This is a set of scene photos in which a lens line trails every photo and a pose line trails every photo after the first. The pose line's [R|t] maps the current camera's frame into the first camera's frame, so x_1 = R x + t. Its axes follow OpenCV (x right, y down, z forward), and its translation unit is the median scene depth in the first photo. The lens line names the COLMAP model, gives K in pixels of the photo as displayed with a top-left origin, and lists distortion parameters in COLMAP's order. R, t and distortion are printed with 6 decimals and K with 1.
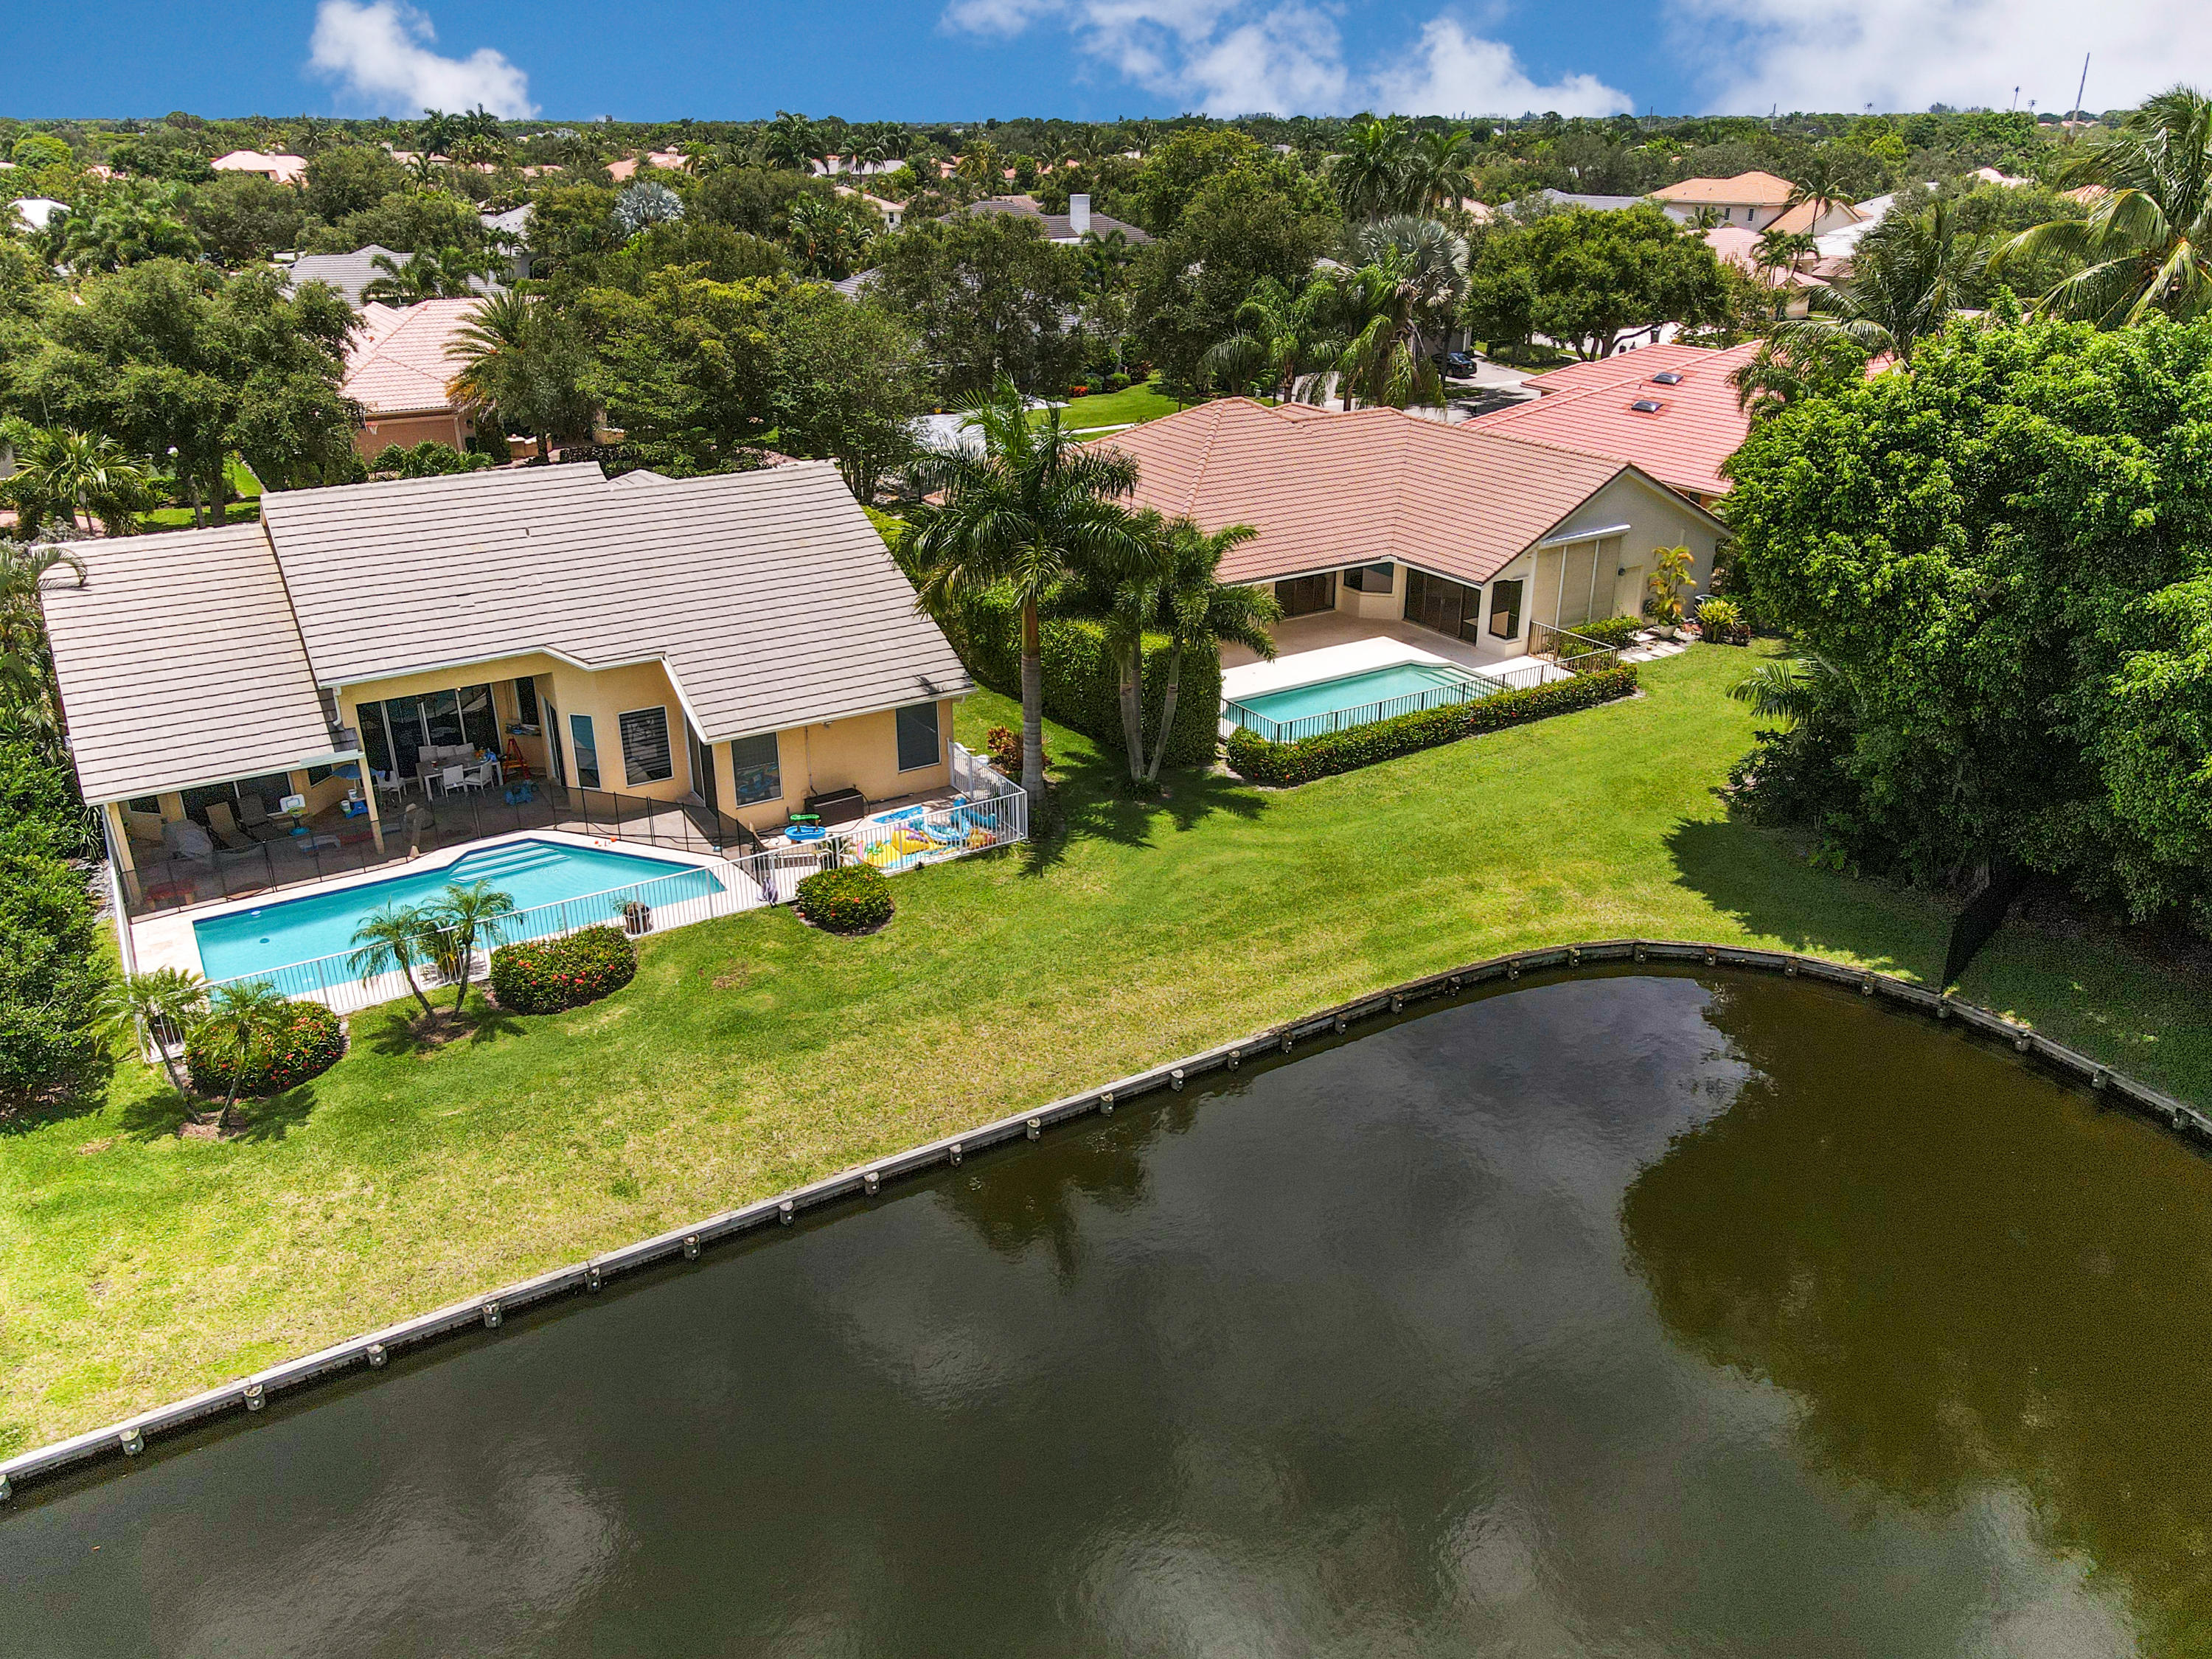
lens RADIAL K [[1620.8, 0, 1103.0], [0, 1620.8, 807.7], [0, 0, 1]] dist [-0.008871, 0.037628]
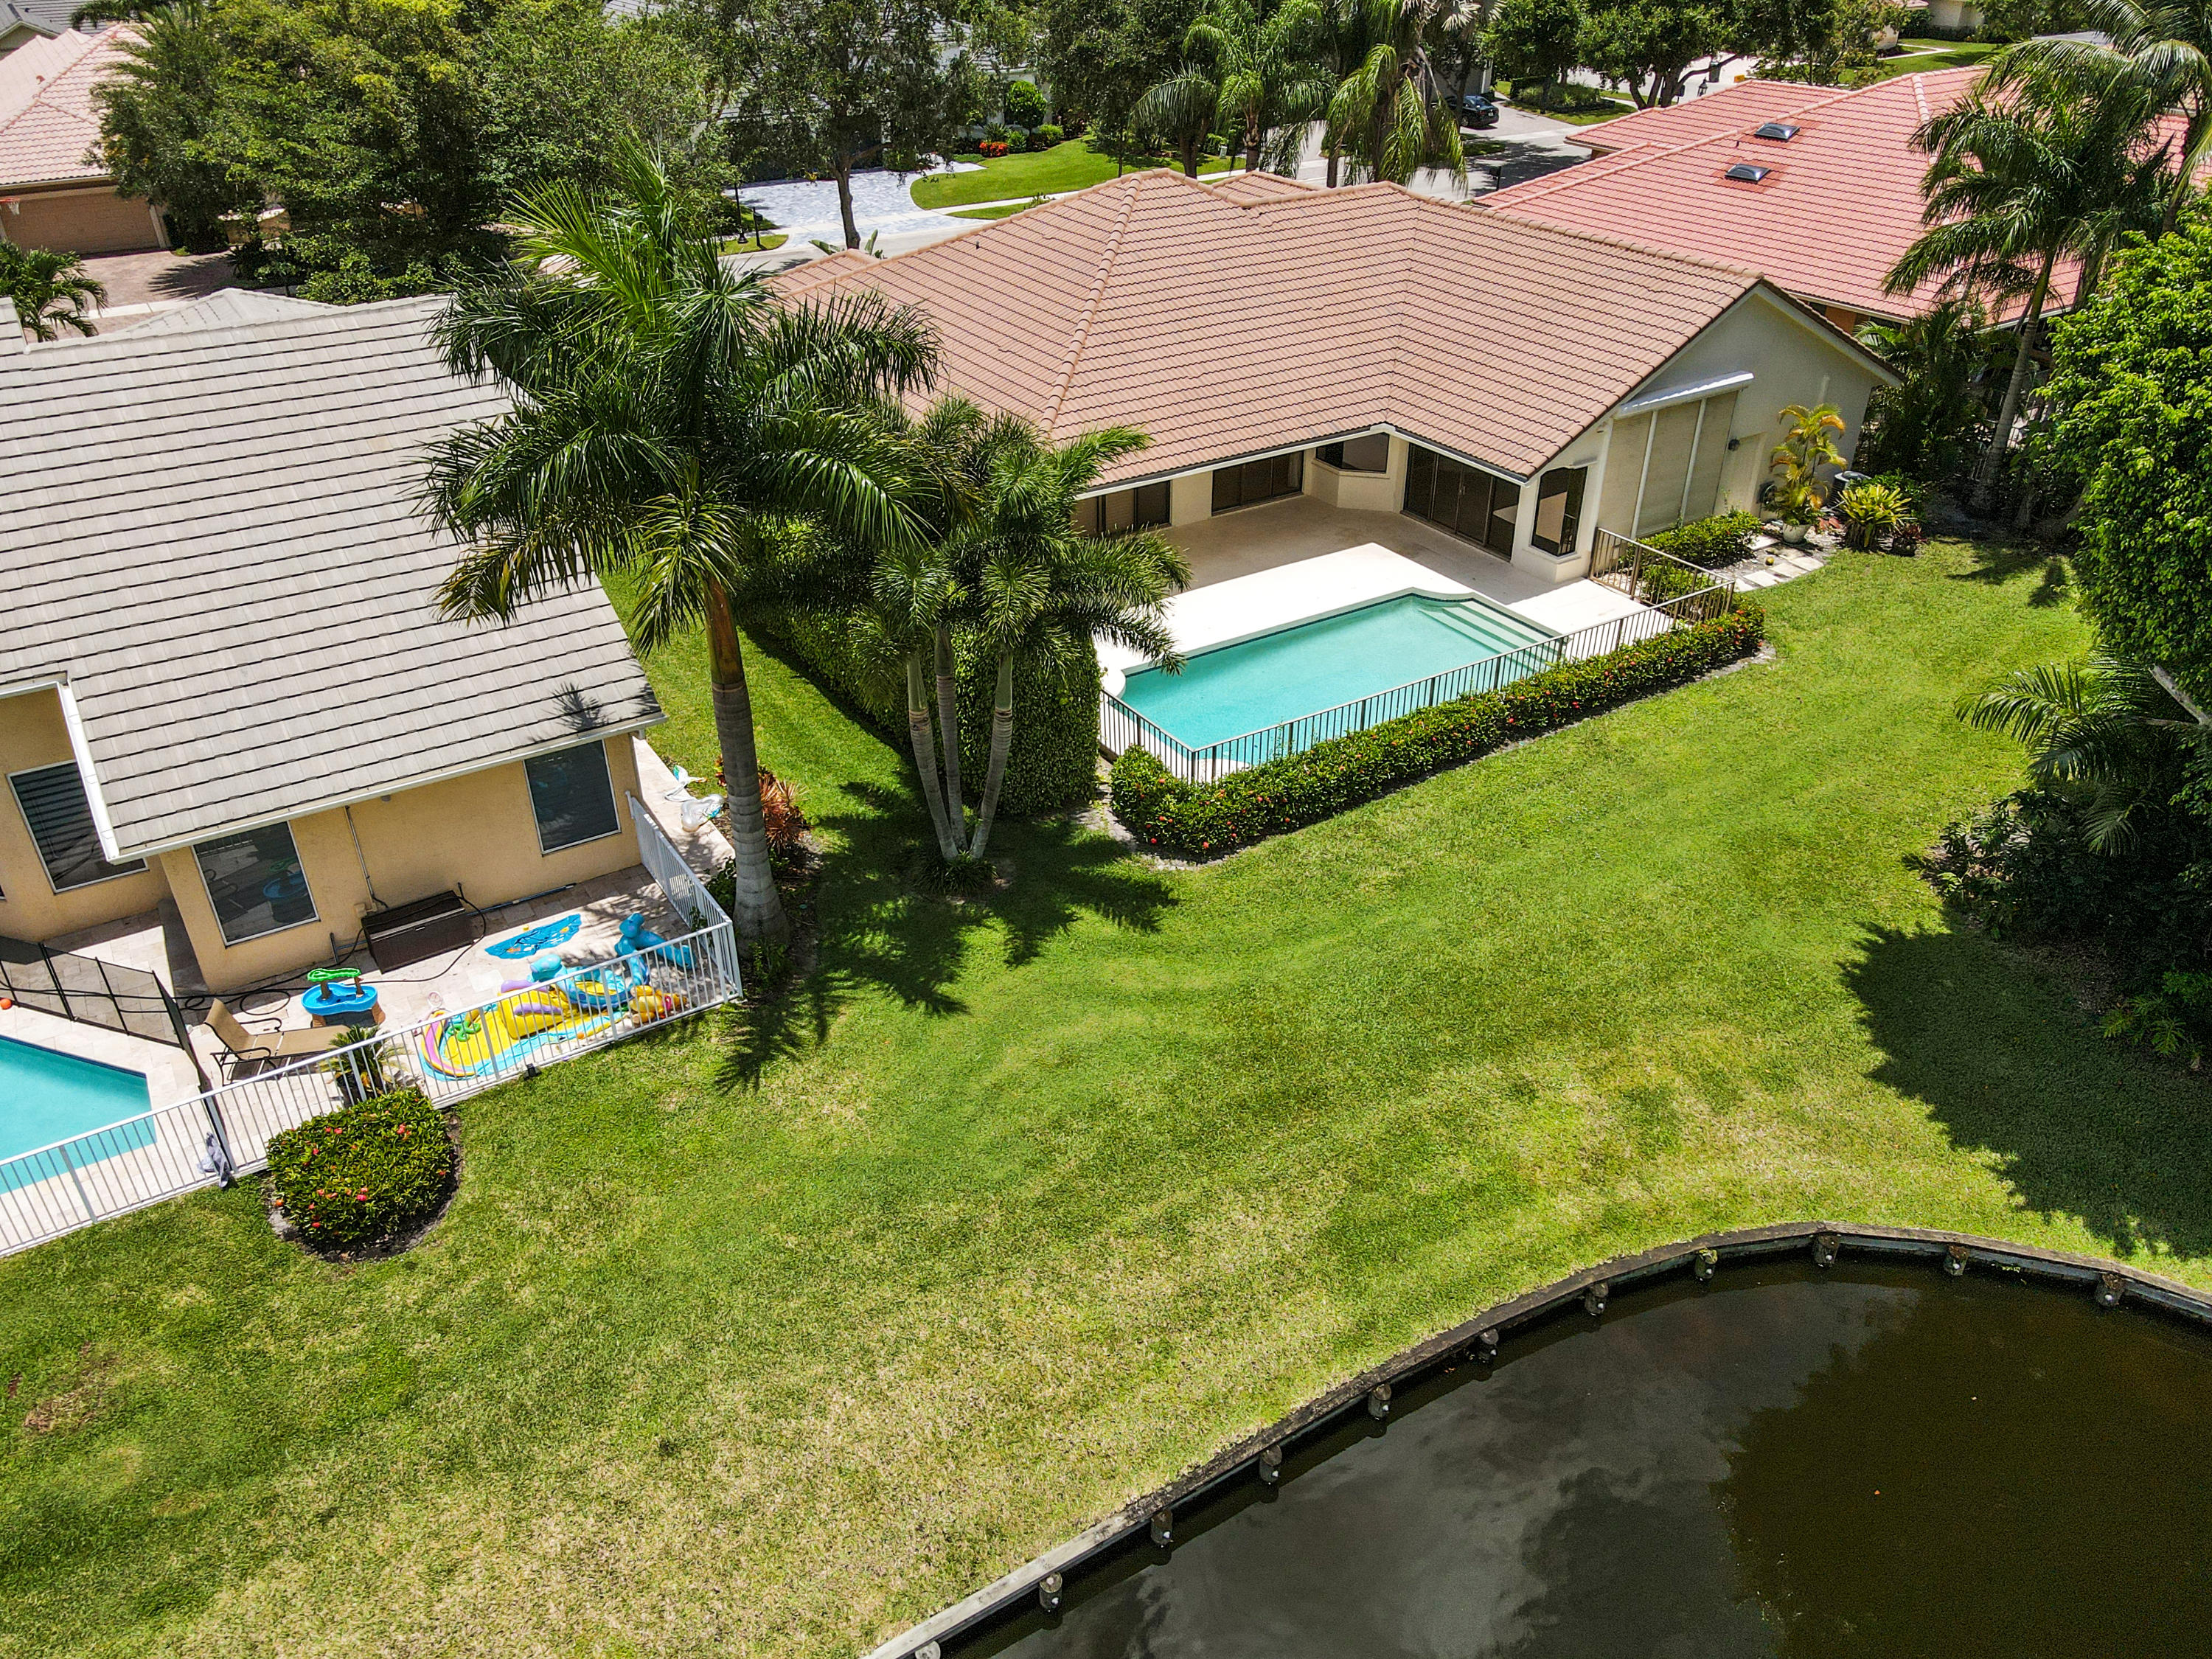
lens RADIAL K [[1621.1, 0, 1106.7], [0, 1621.1, 811.4], [0, 0, 1]] dist [-0.003842, 0.048533]
pose [[0.999948, -0.006411, 0.007964, 0.072255], [0.005224, 0.989982, 0.141095, -0.115862], [-0.008789, -0.141046, 0.989964, 0.407109]]
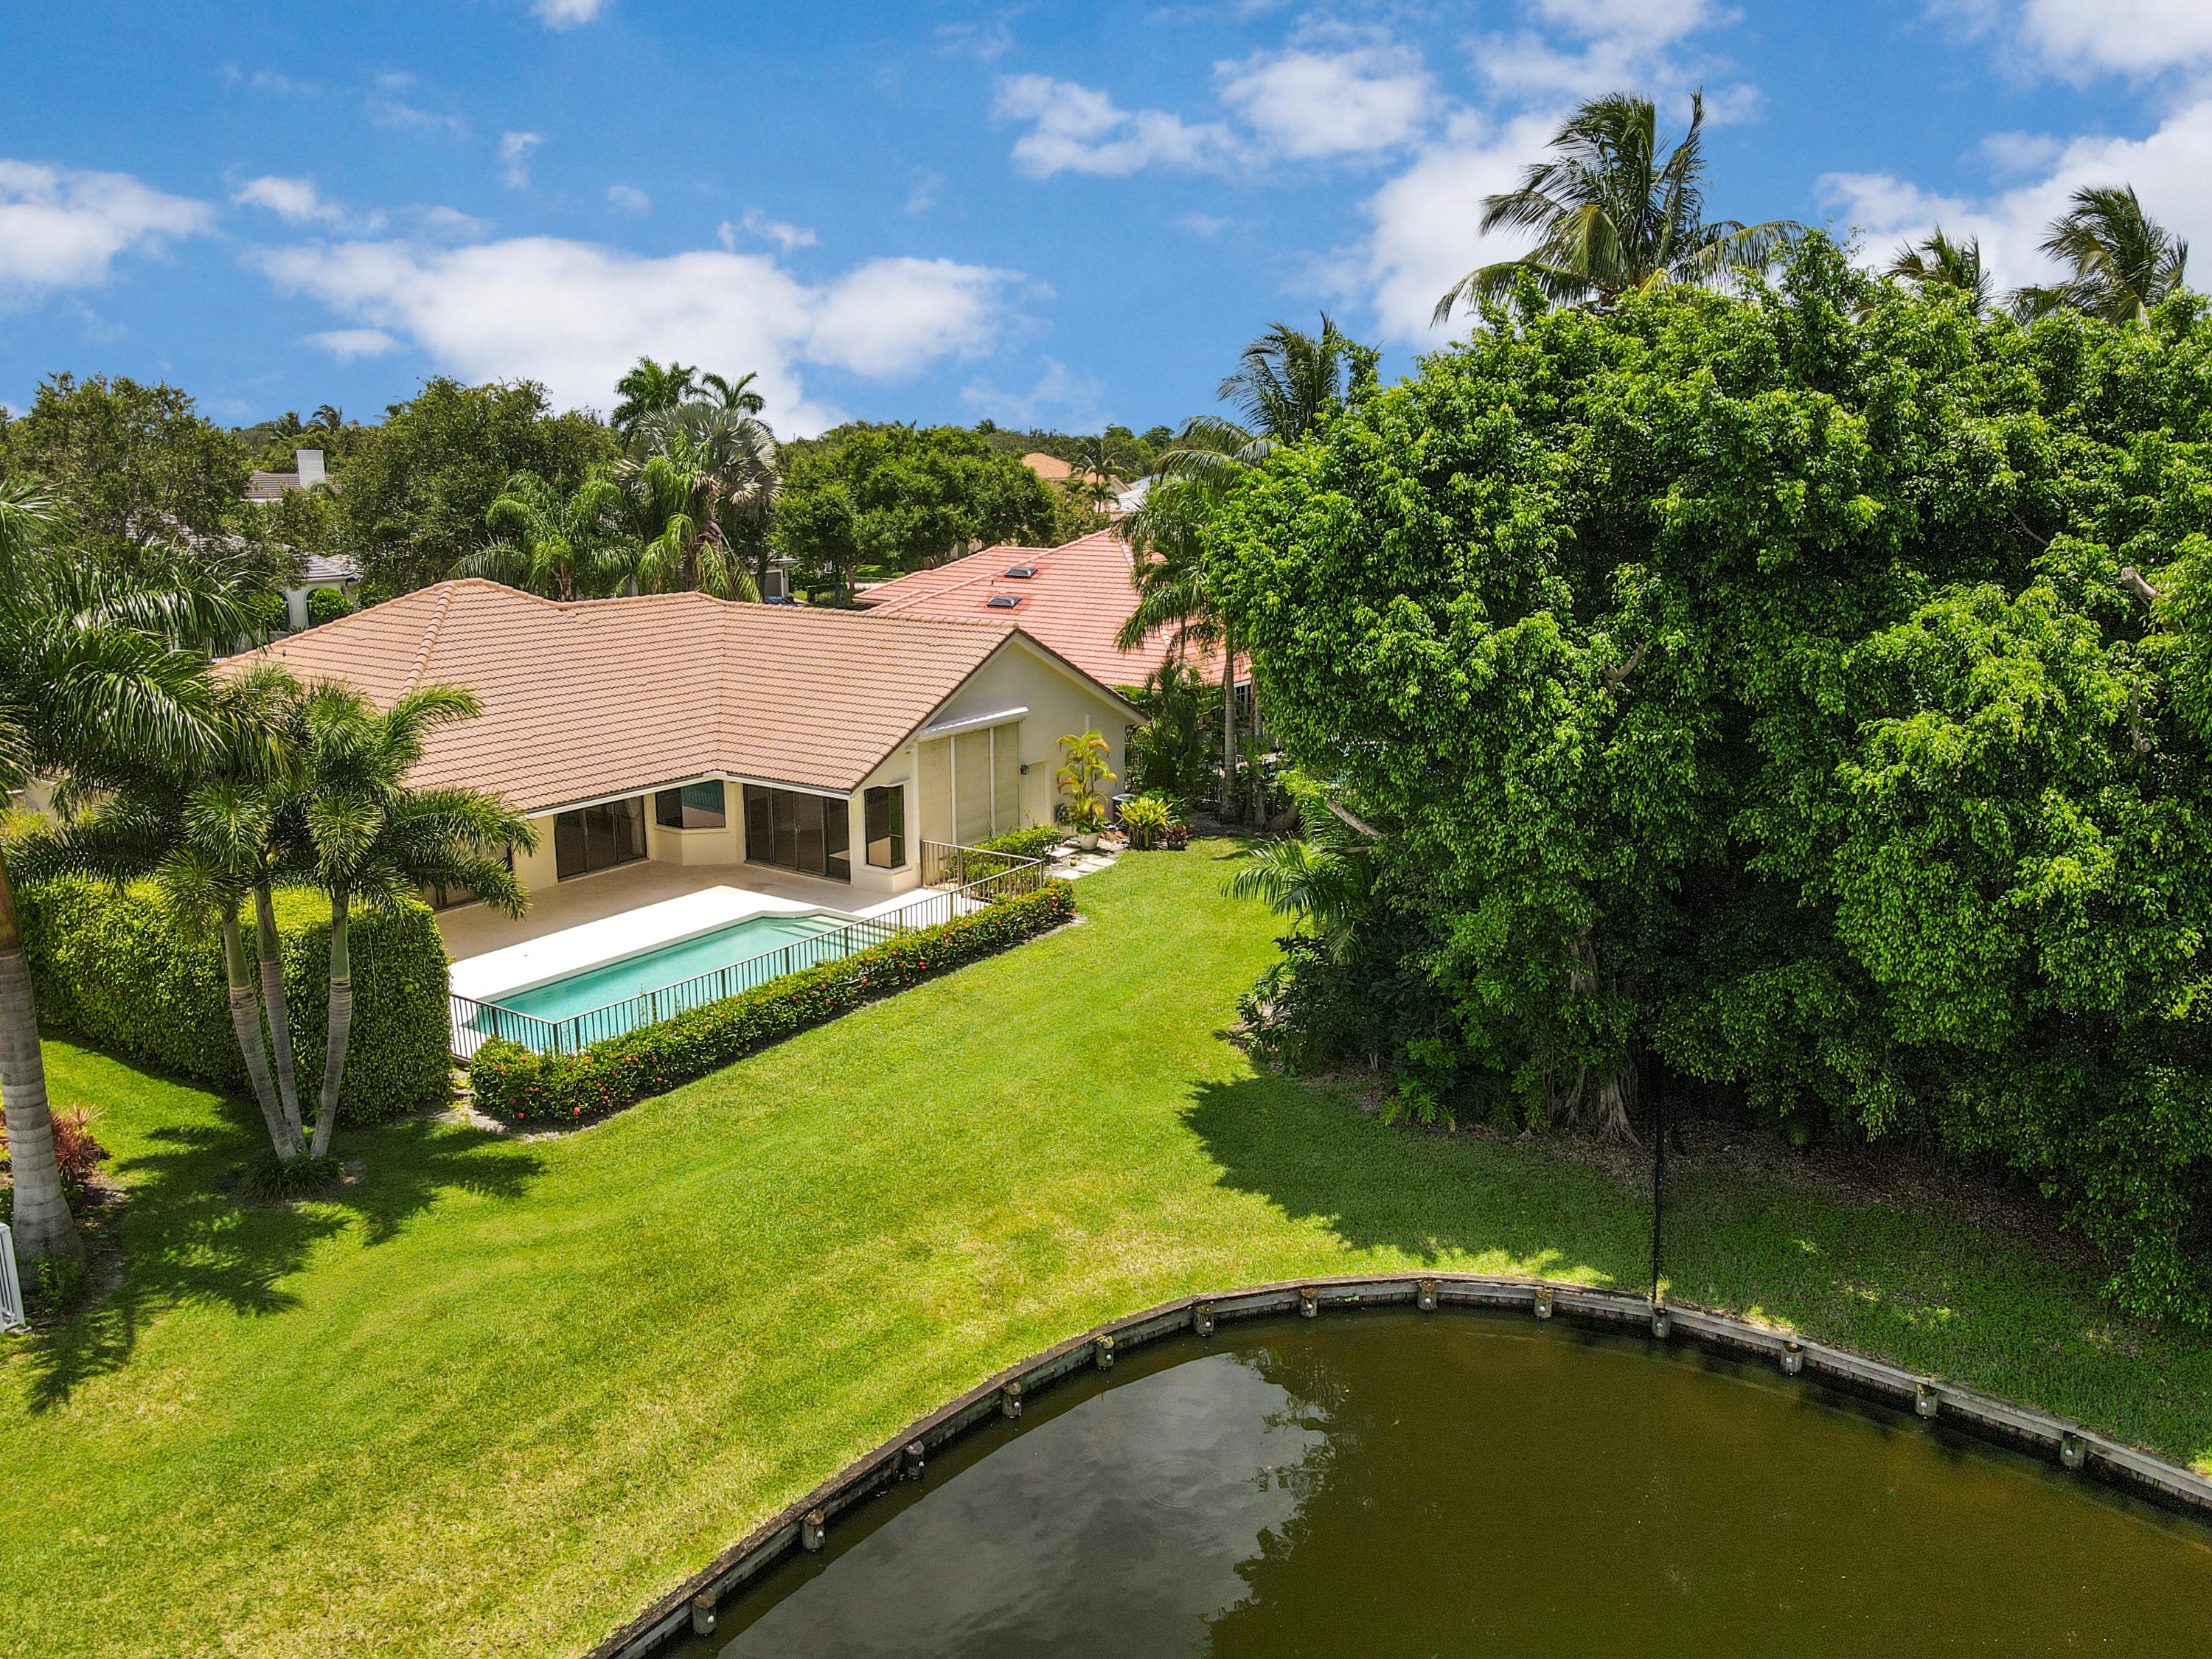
lens RADIAL K [[1620.8, 0, 1103.0], [0, 1620.8, 807.7], [0, 0, 1]] dist [-0.008871, 0.037628]
pose [[0.917600, -0.083254, 0.388688, 0.069228], [0.152464, 0.976749, -0.150720, -0.008597], [-0.367103, 0.197561, 0.908958, 0.369431]]
